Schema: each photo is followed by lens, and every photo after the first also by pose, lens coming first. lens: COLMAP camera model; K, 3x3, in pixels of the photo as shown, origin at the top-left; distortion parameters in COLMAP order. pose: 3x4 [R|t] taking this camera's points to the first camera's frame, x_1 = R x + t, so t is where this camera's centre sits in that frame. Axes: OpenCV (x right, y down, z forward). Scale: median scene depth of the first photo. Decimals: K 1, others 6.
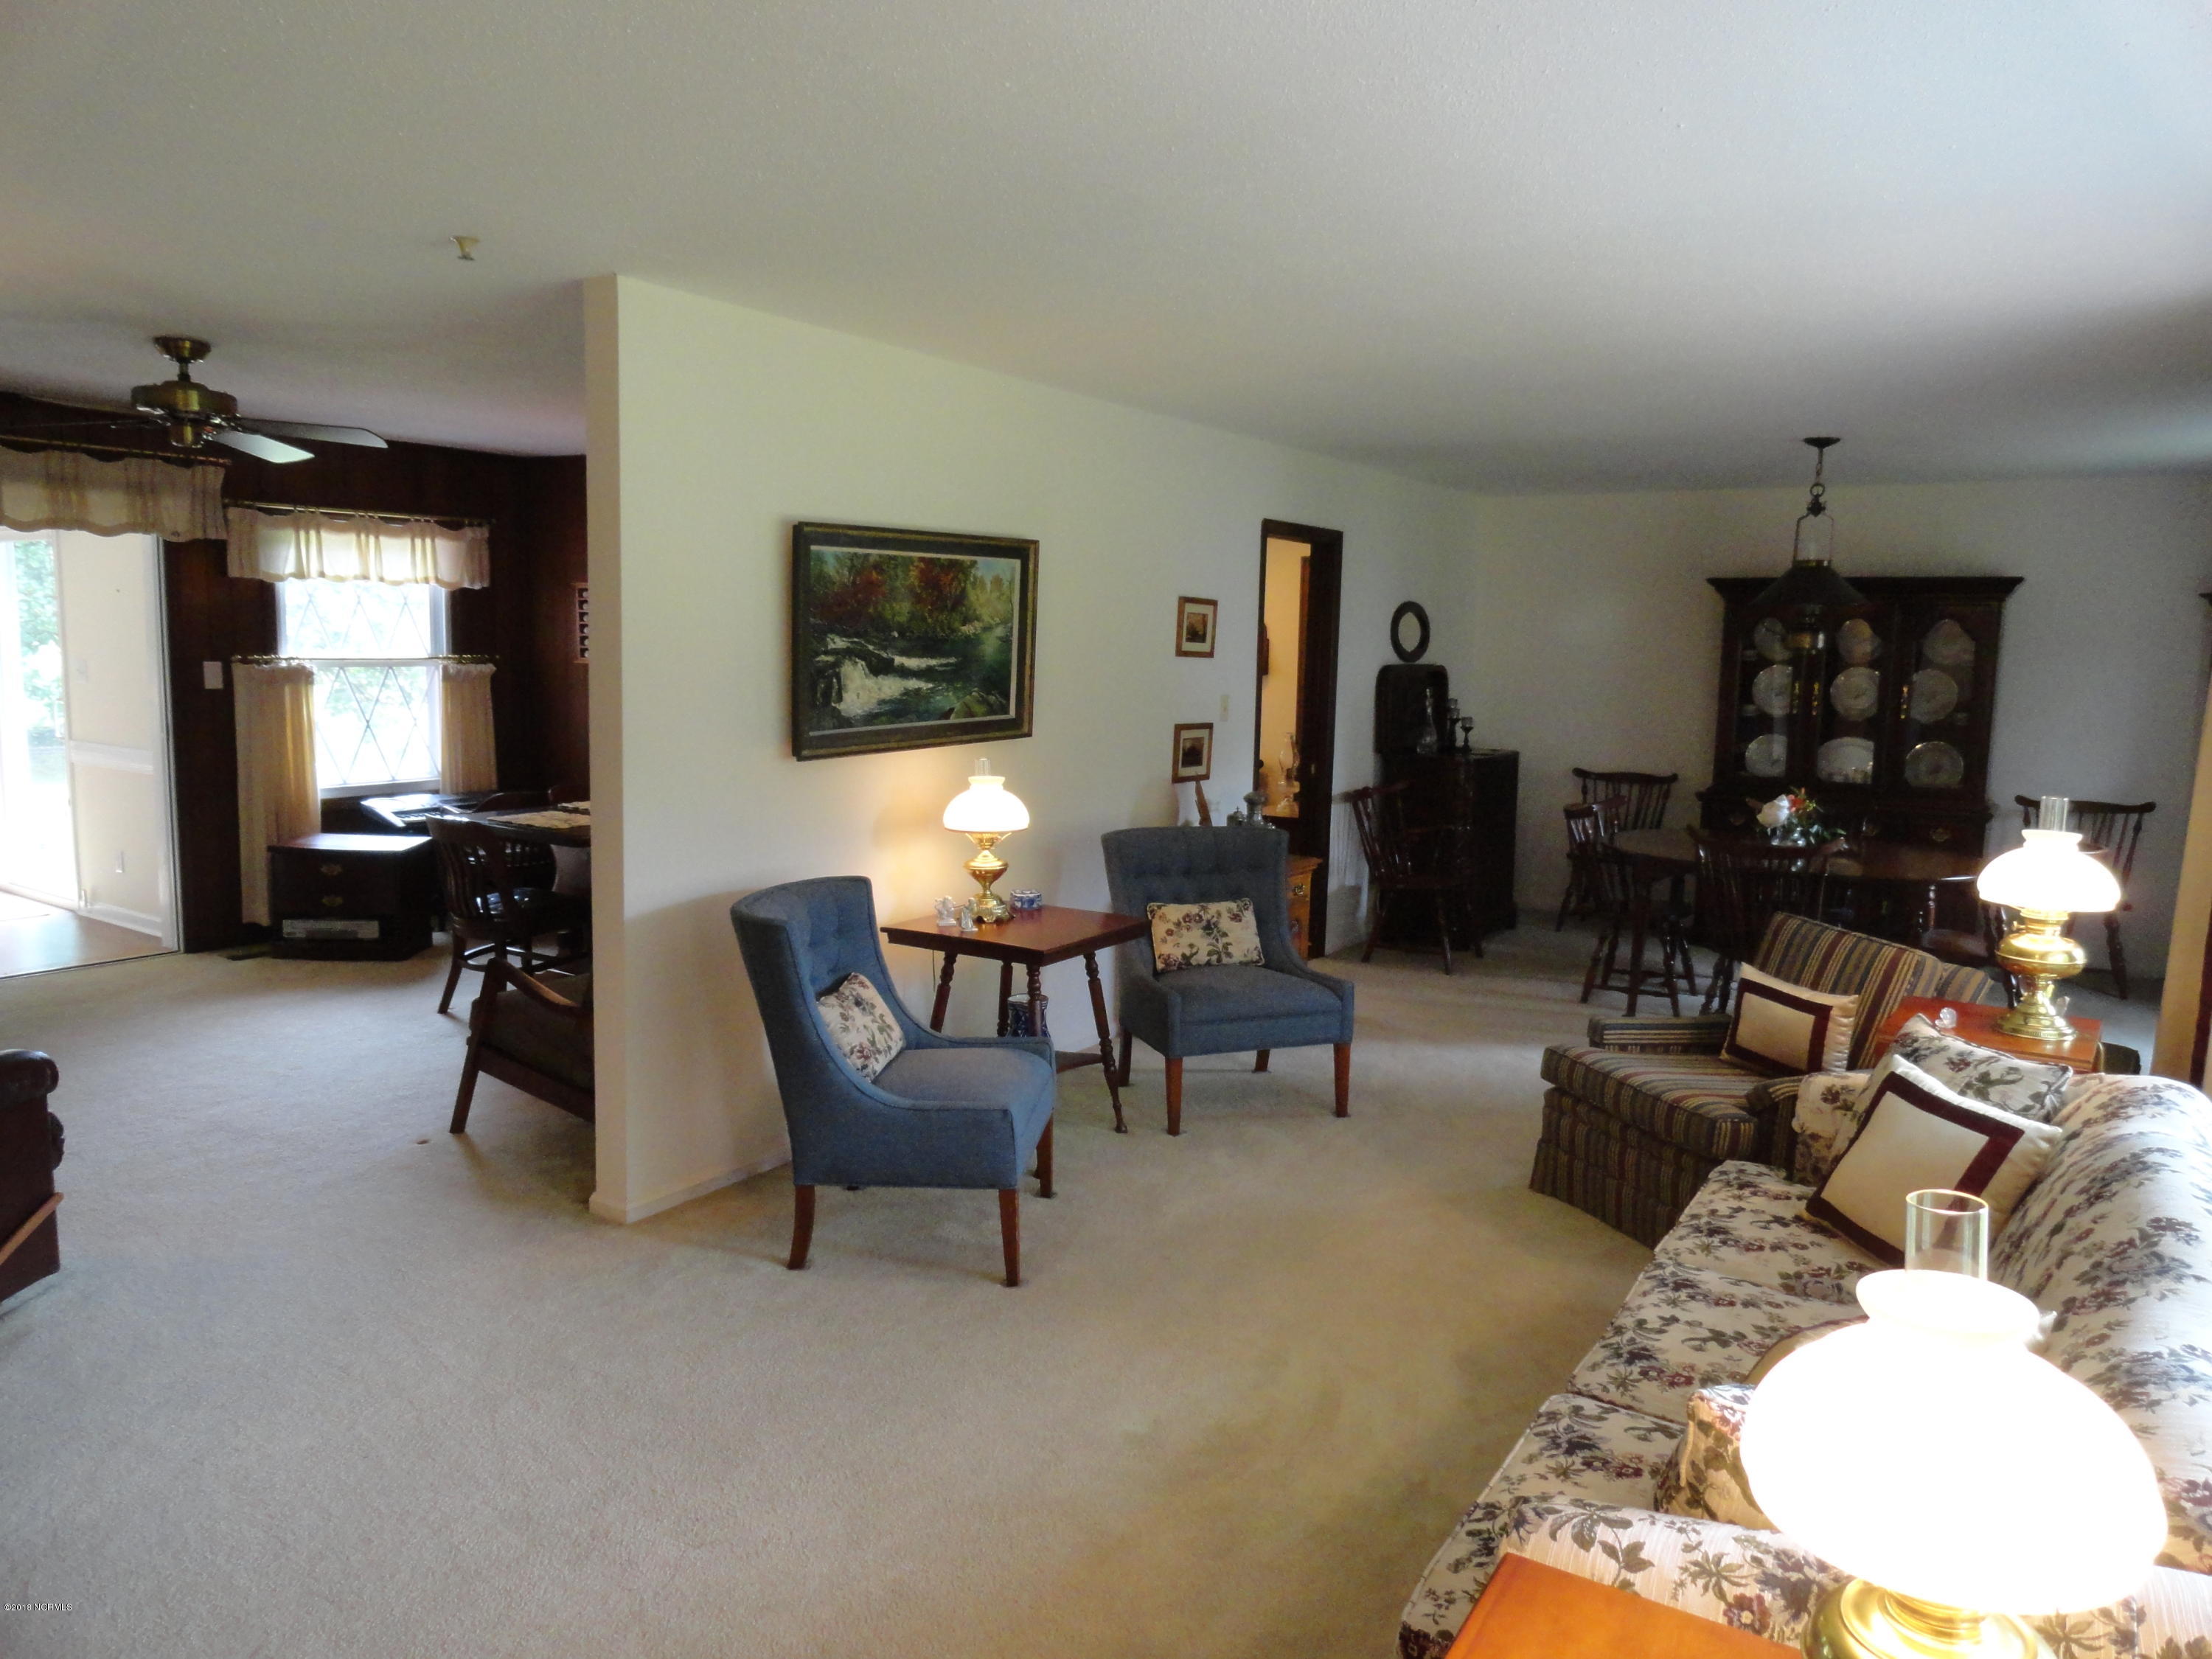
lens RADIAL K [[1494.7, 0, 1105.1], [0, 1494.7, 856.0], [0, 0, 1]] dist [0.001760, 0.000643]
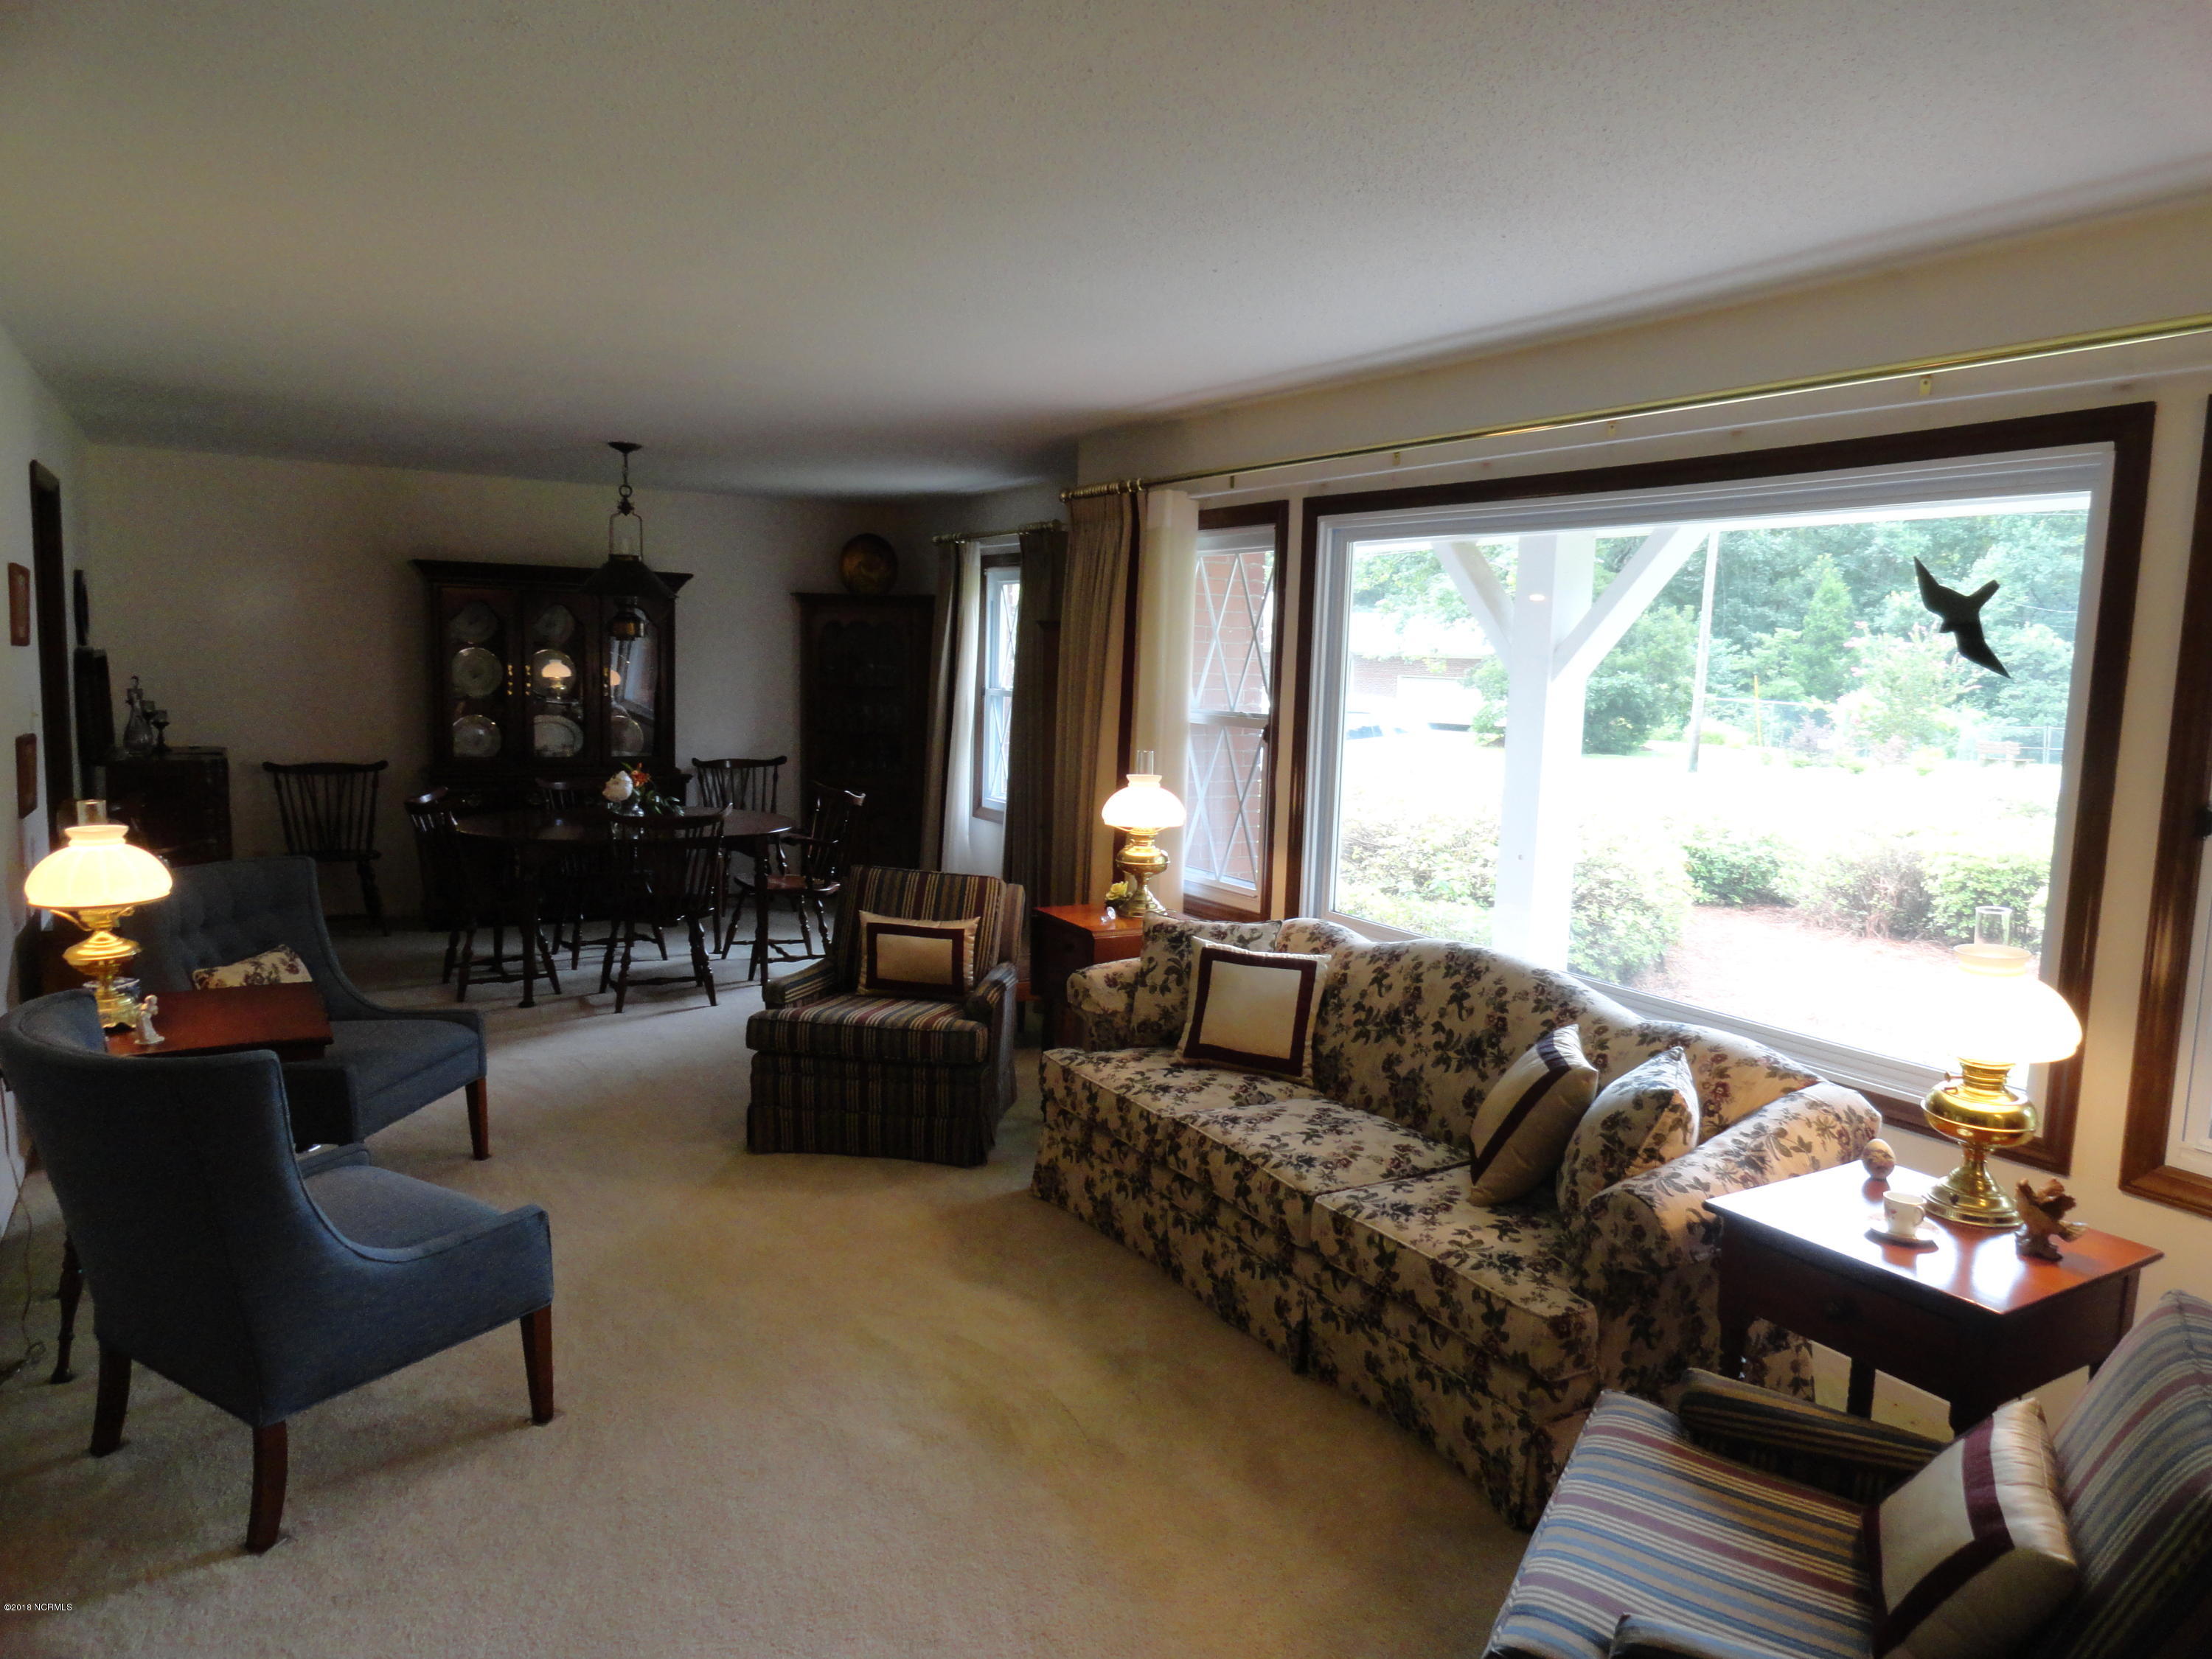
lens RADIAL K [[1525.6, 0, 1106.0], [0, 1525.6, 829.5], [0, 0, 1]] dist [0.004234, 0.001529]
pose [[0.459257, -0.110381, 0.881419, -0.497667], [0.109265, 0.991734, 0.067264, -0.047712], [-0.881558, 0.065417, 0.467522, 0.245705]]
